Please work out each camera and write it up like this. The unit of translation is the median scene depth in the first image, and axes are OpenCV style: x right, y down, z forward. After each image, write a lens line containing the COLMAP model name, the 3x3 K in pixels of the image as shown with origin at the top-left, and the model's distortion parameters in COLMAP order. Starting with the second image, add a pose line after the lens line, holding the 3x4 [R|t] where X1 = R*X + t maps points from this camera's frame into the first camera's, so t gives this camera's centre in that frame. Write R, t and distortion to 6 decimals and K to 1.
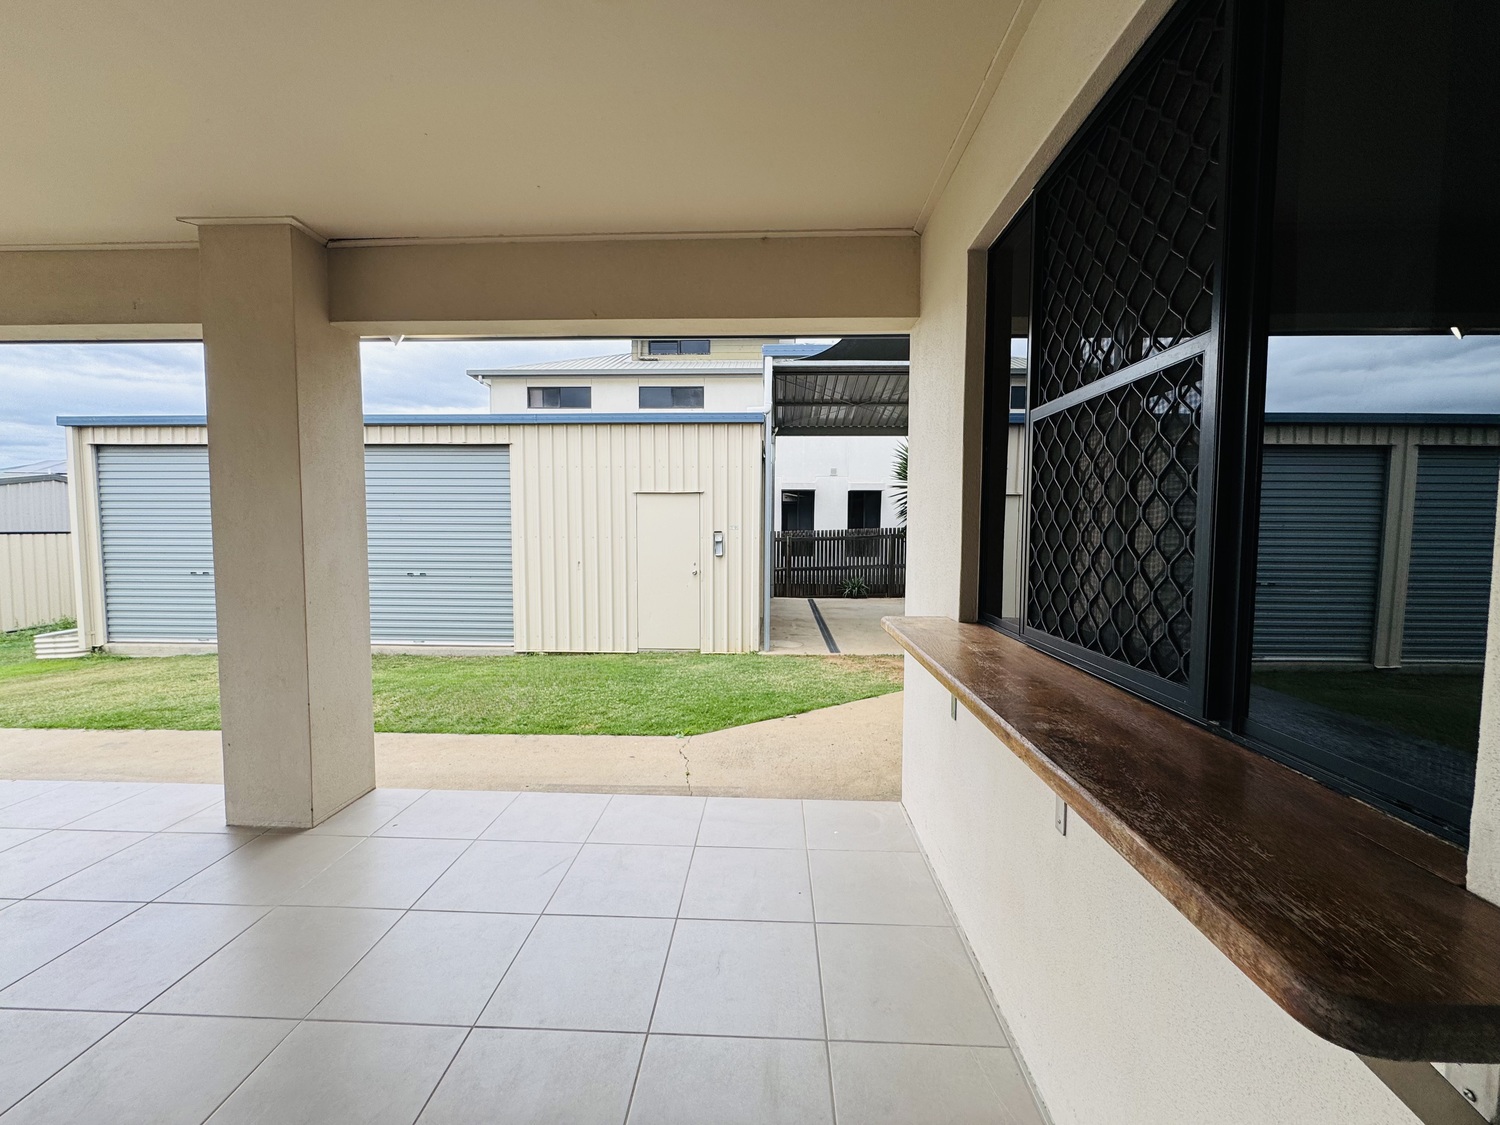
lens RADIAL K [[603.2, 0, 762.3], [0, 603.2, 560.8], [0, 0, 1]] dist [-0.002401, 0.000044]
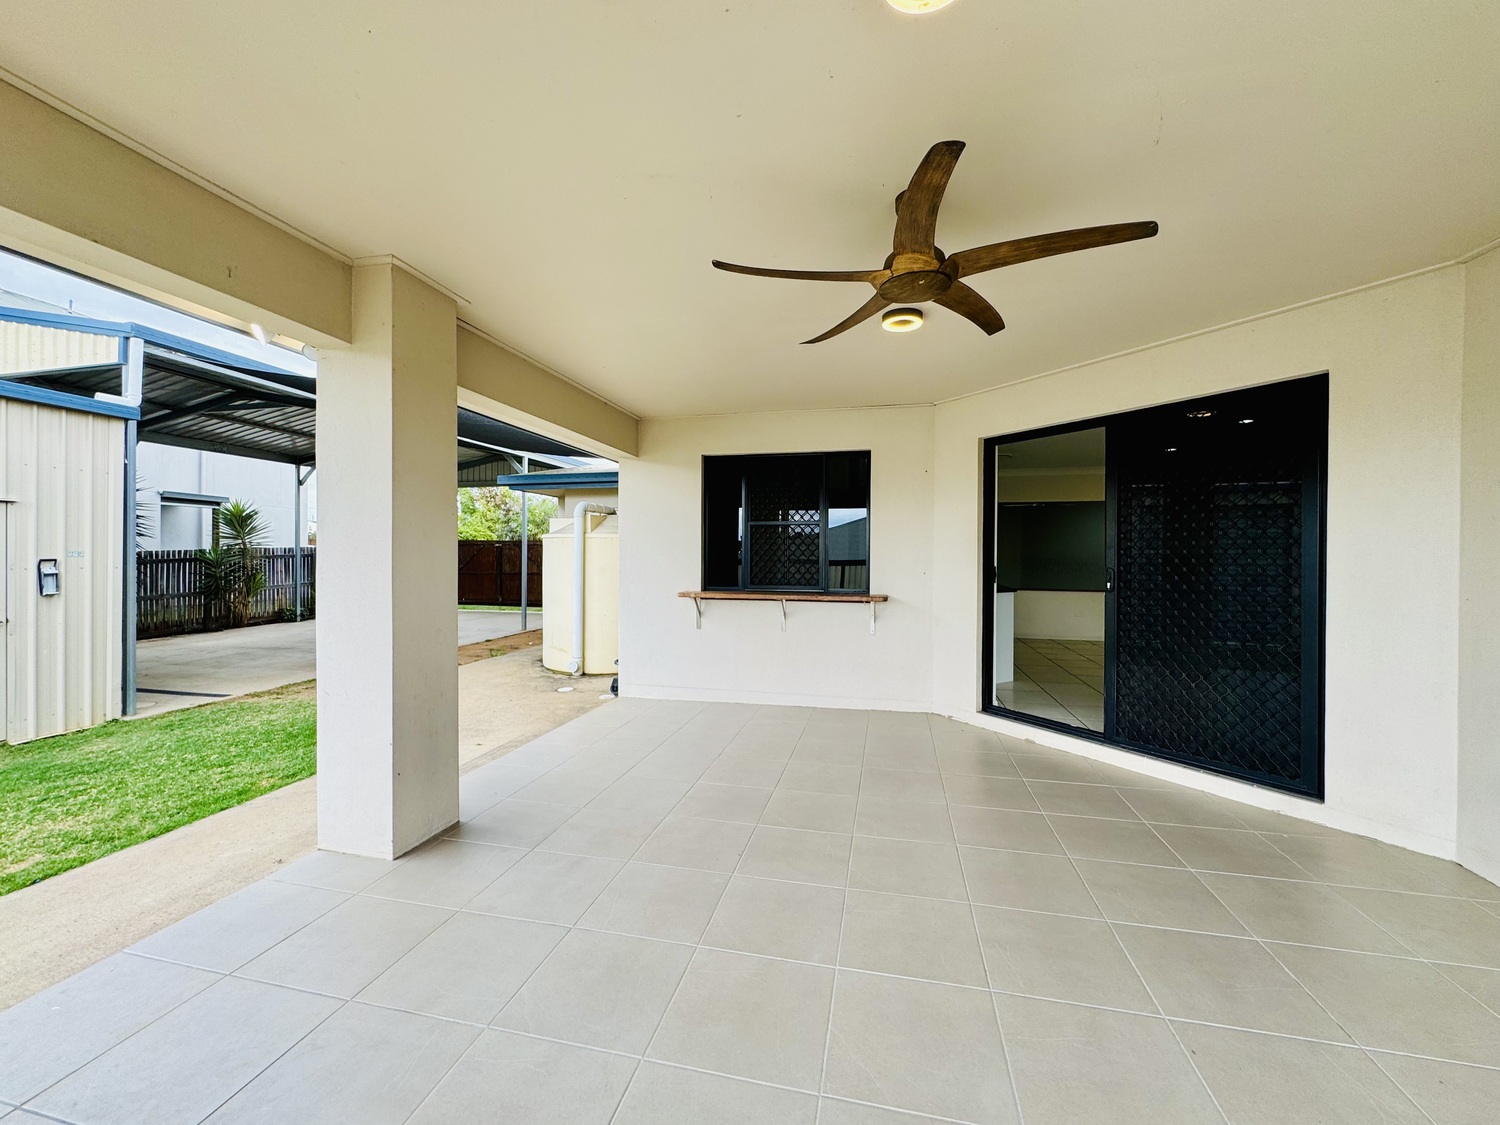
lens RADIAL K [[603.2, 0, 755.6], [0, 603.2, 558.5], [0, 0, 1]] dist [-0.002401, 0.000044]
pose [[0.169973, -0.001363, 0.985448, -0.856916], [0.048771, 0.998785, -0.007030, -0.007328], [-0.984241, 0.049256, 0.169833, 0.114510]]
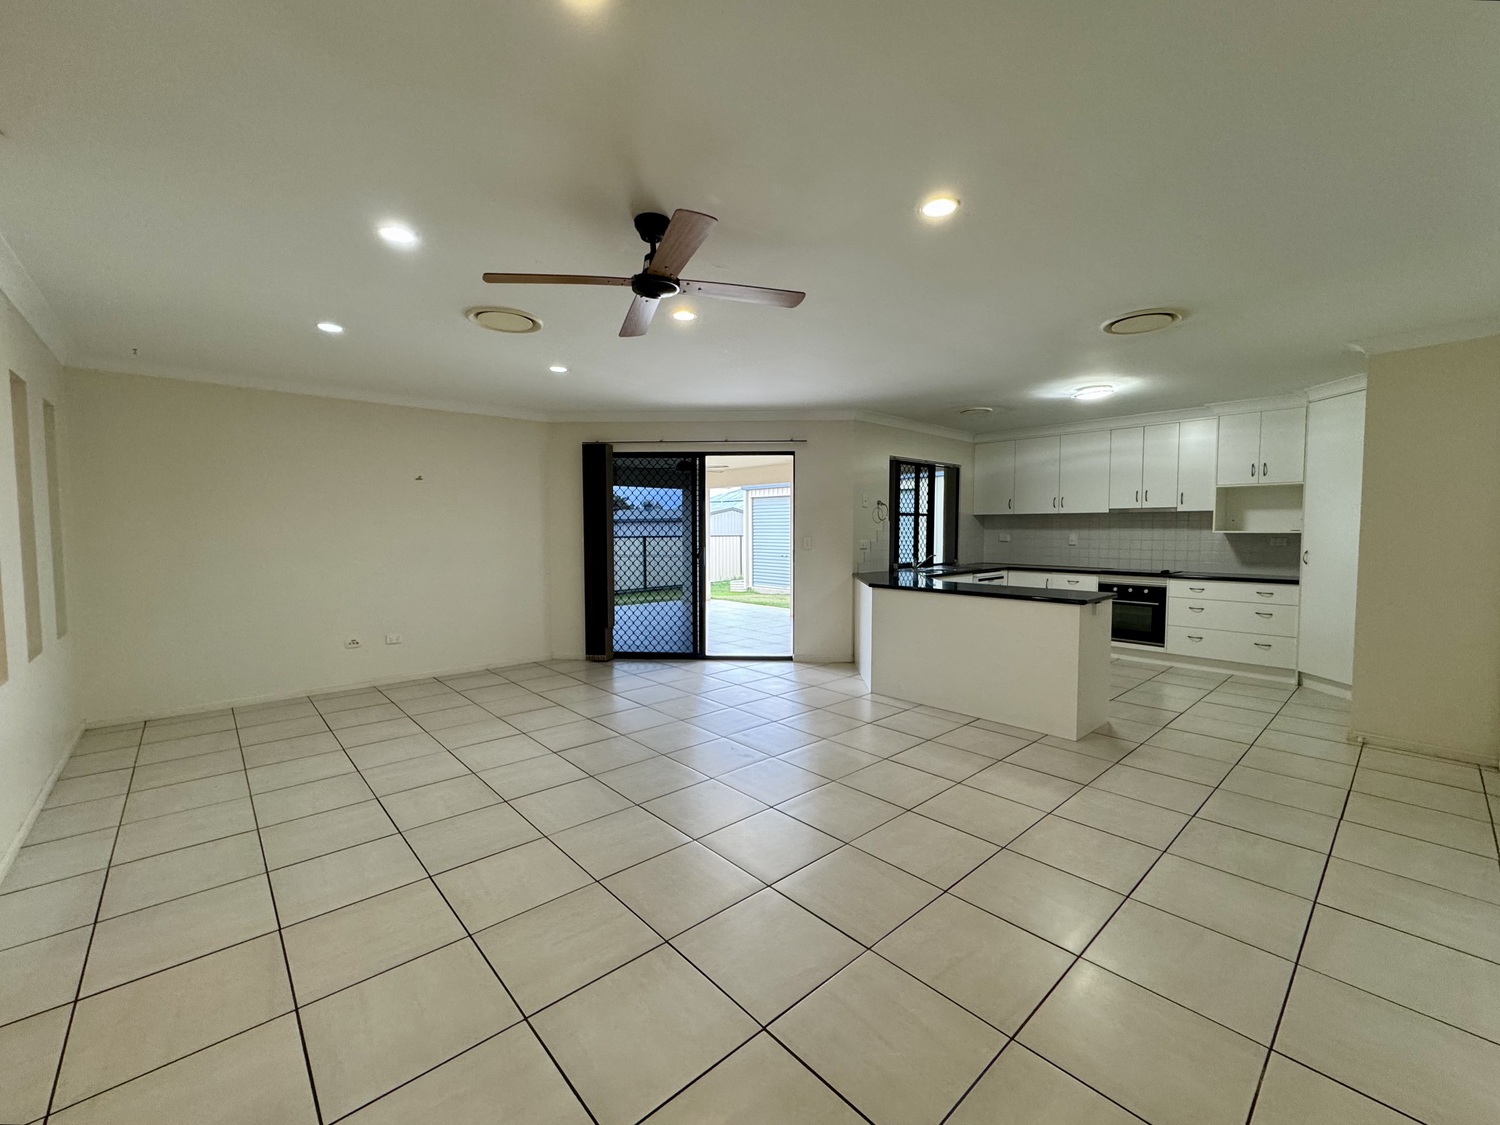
lens RADIAL K [[603.2, 0, 752.2], [0, 603.2, 562.1], [0, 0, 1]] dist [-0.002401, 0.000044]
pose [[0.694297, 0.036482, -0.718763, 0.757447], [-0.036938, 0.999204, 0.015035, 0.020738], [0.718740, 0.016111, 0.695093, -0.820470]]
